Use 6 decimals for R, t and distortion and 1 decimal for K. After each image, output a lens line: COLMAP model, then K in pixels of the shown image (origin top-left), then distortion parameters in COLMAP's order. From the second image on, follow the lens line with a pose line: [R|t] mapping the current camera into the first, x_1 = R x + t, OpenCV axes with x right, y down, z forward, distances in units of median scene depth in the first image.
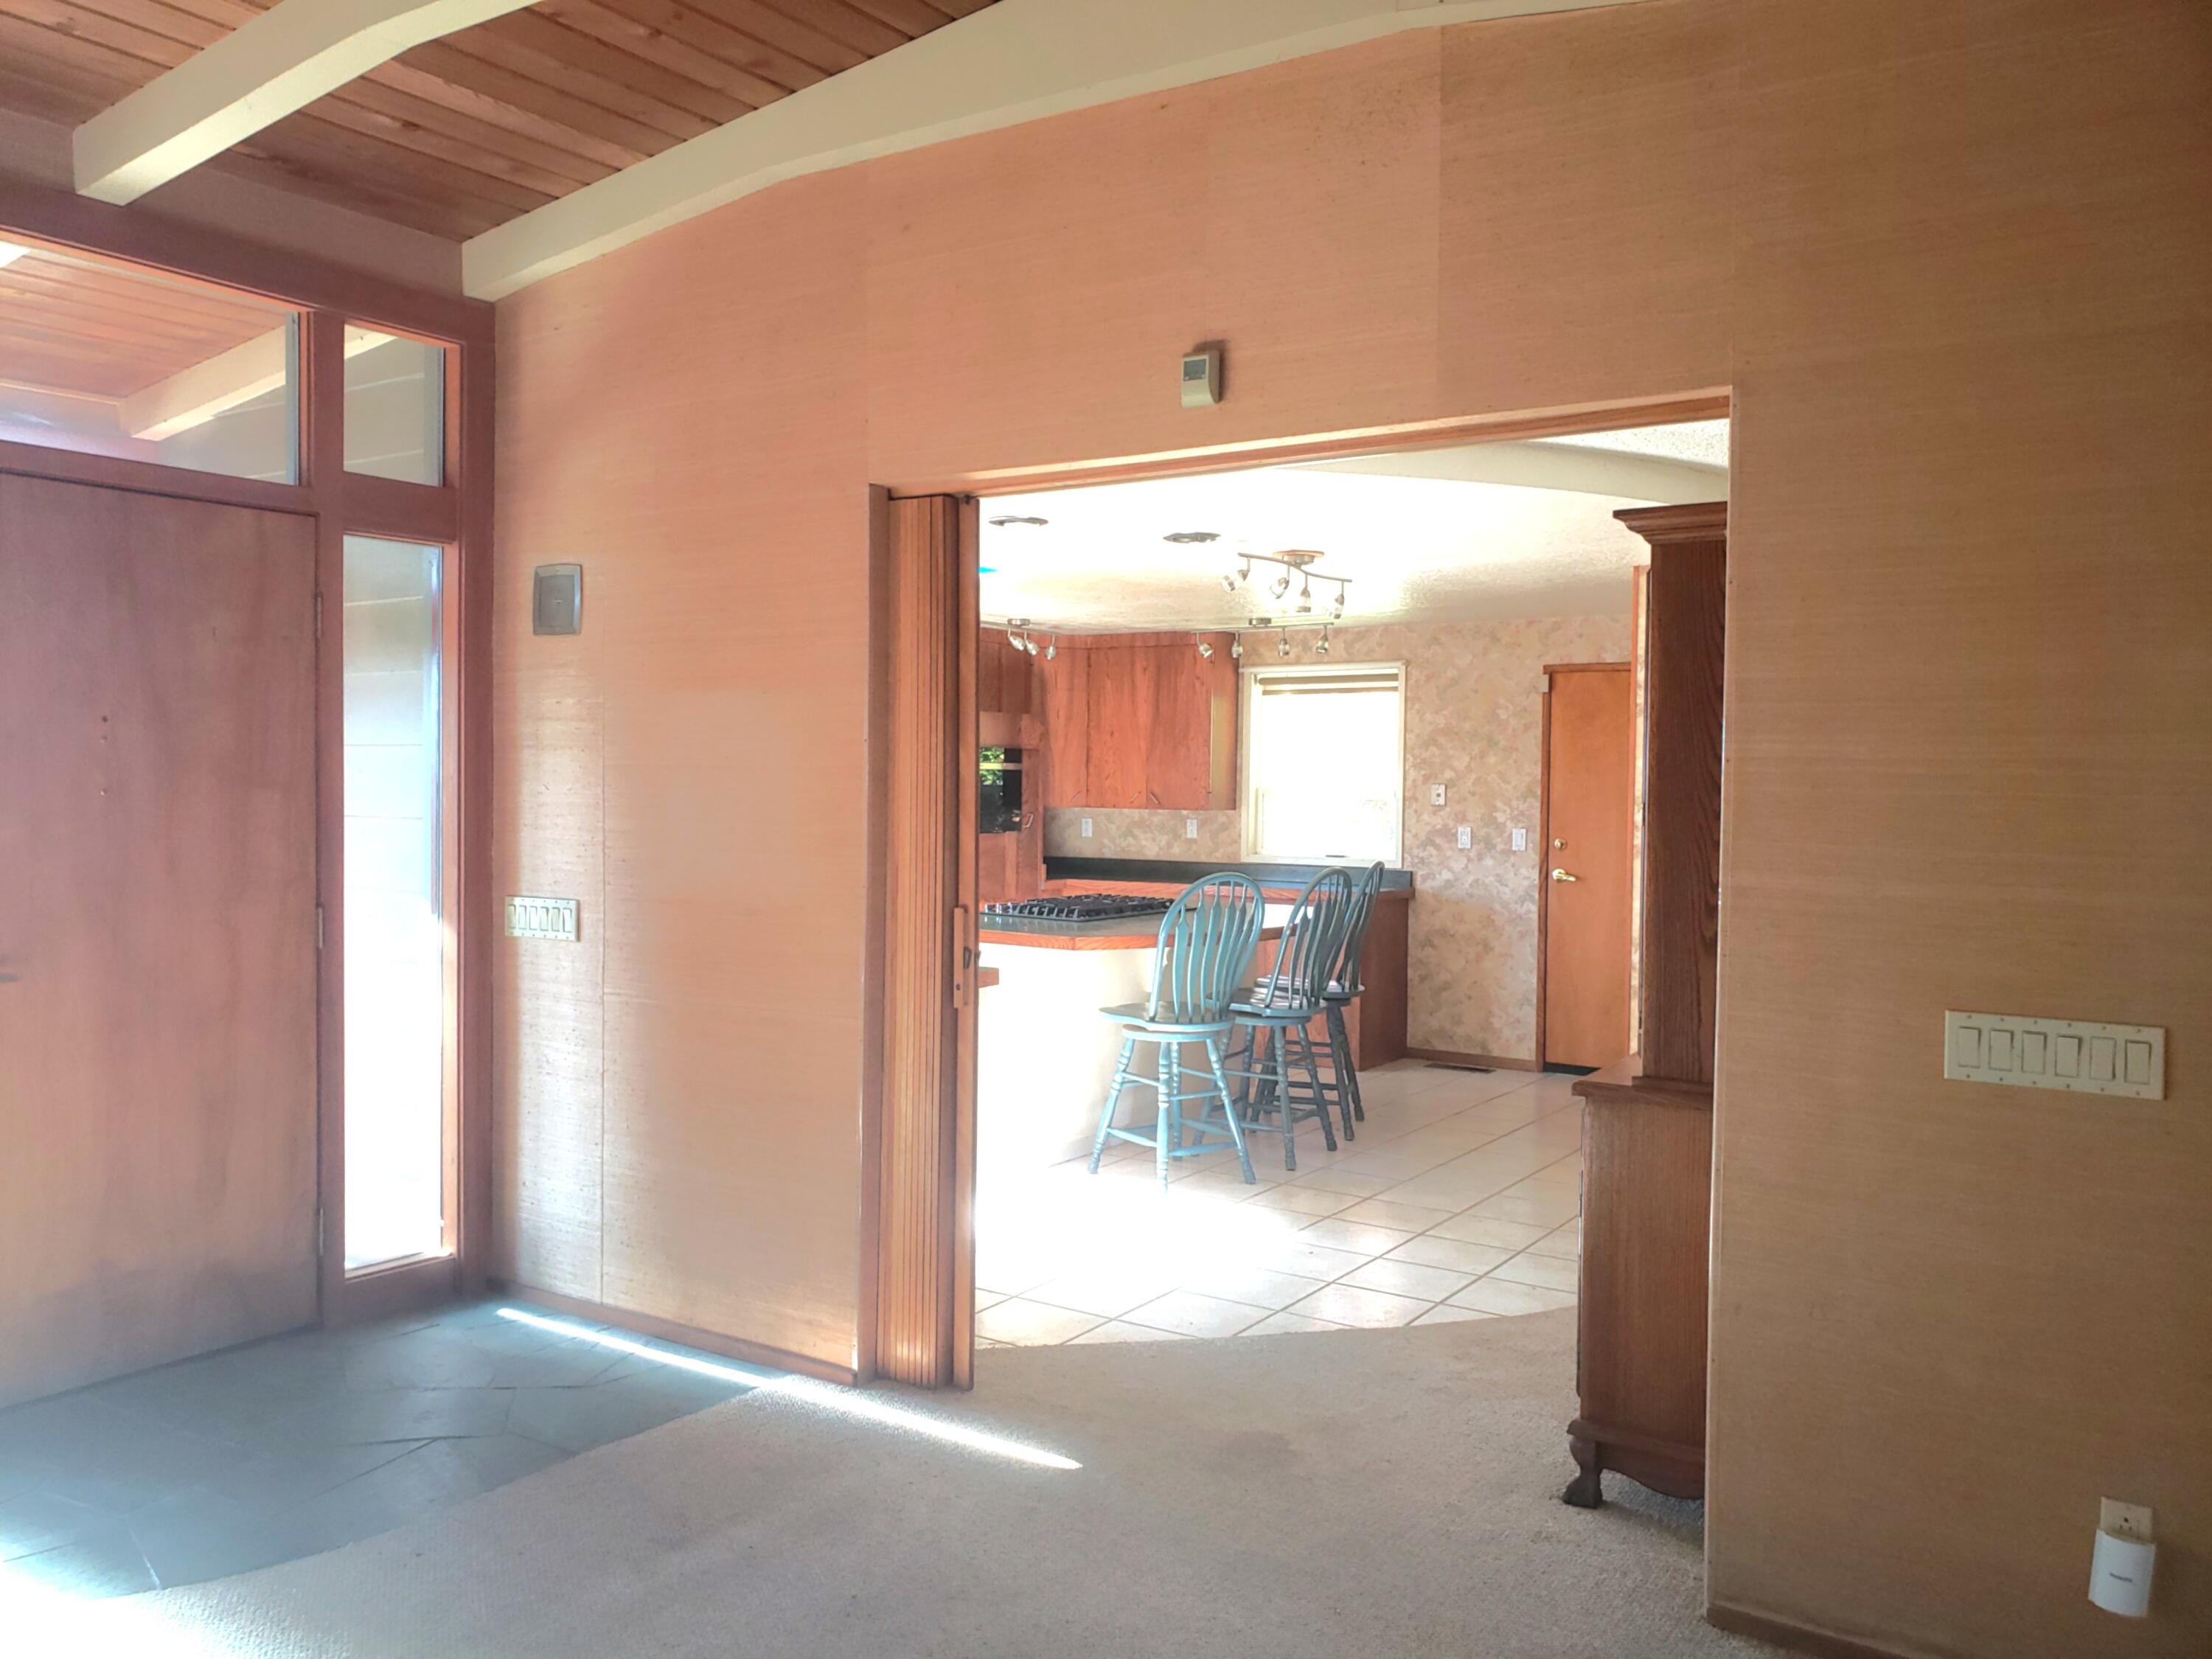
lens RADIAL K [[1735.7, 0, 1106.0], [0, 1735.7, 829.5], [0, 0, 1]] dist [0.027945, -0.003991]
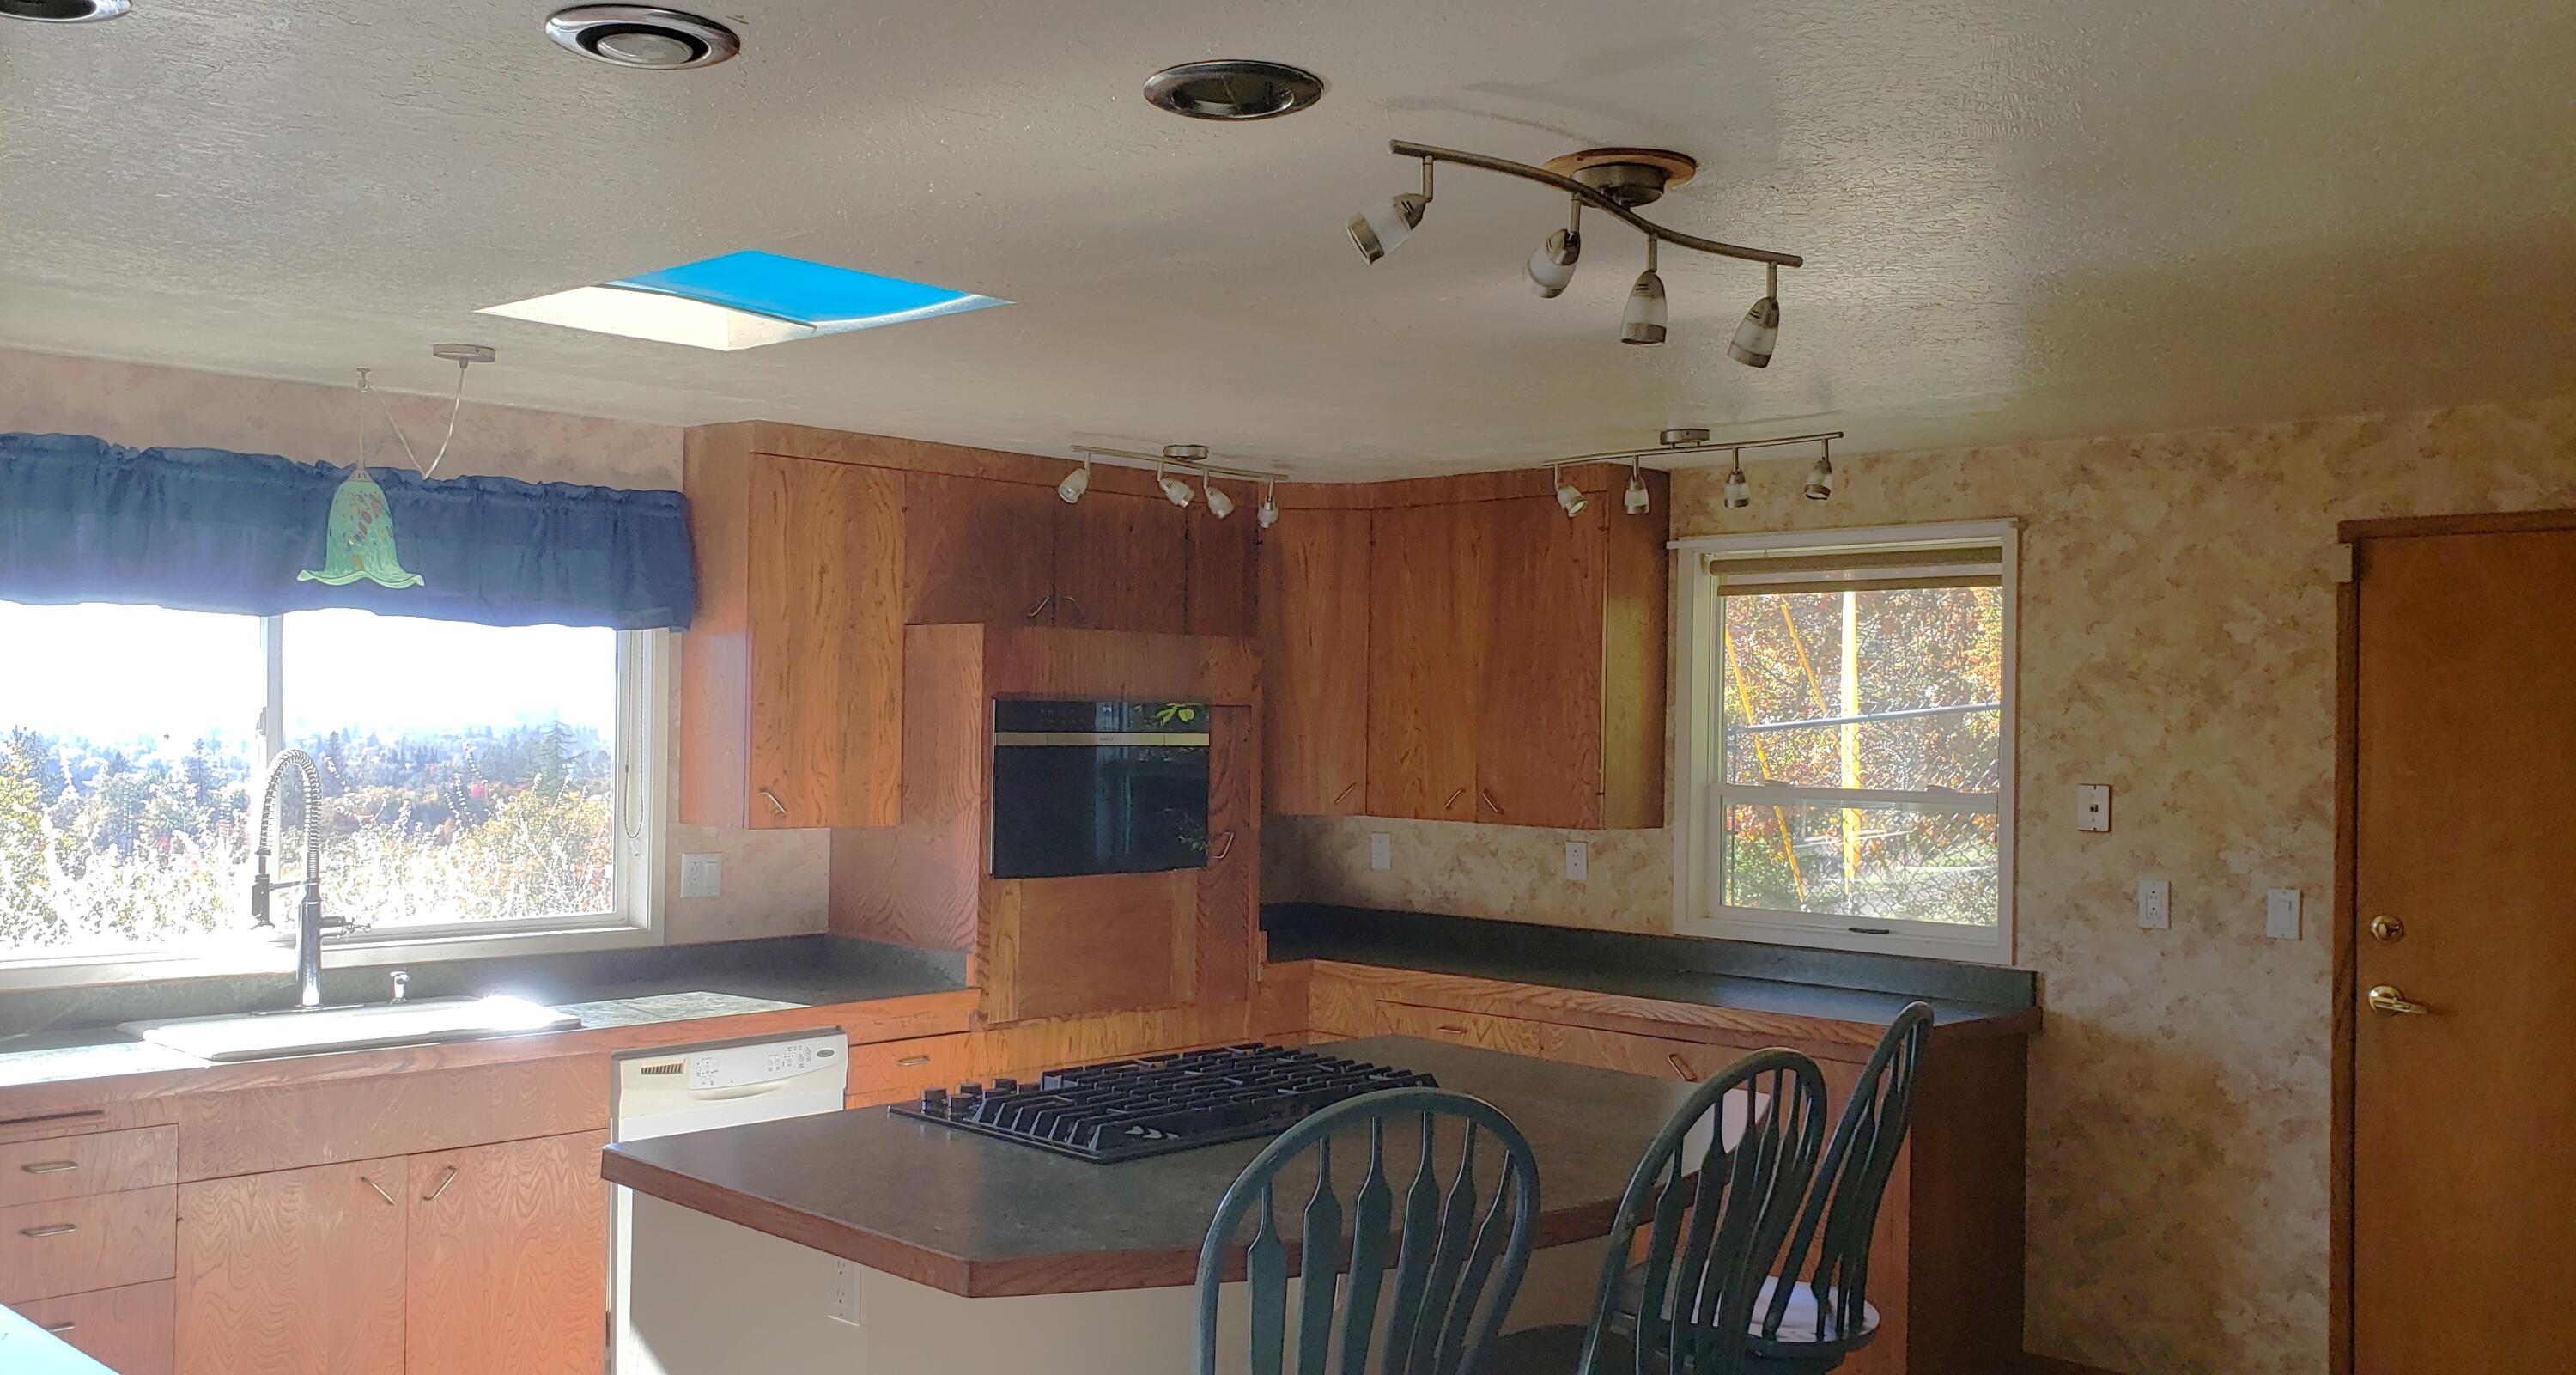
lens RADIAL K [[1865.3, 0, 1290.1], [0, 1865.3, 661.9], [0, 0, 1]] dist [-0.079026, 0.077802]
pose [[0.970902, 0.001064, -0.239476, 0.102120], [-0.013435, 0.998657, -0.050029, -0.031507], [0.239102, 0.051790, 0.969612, 0.476718]]
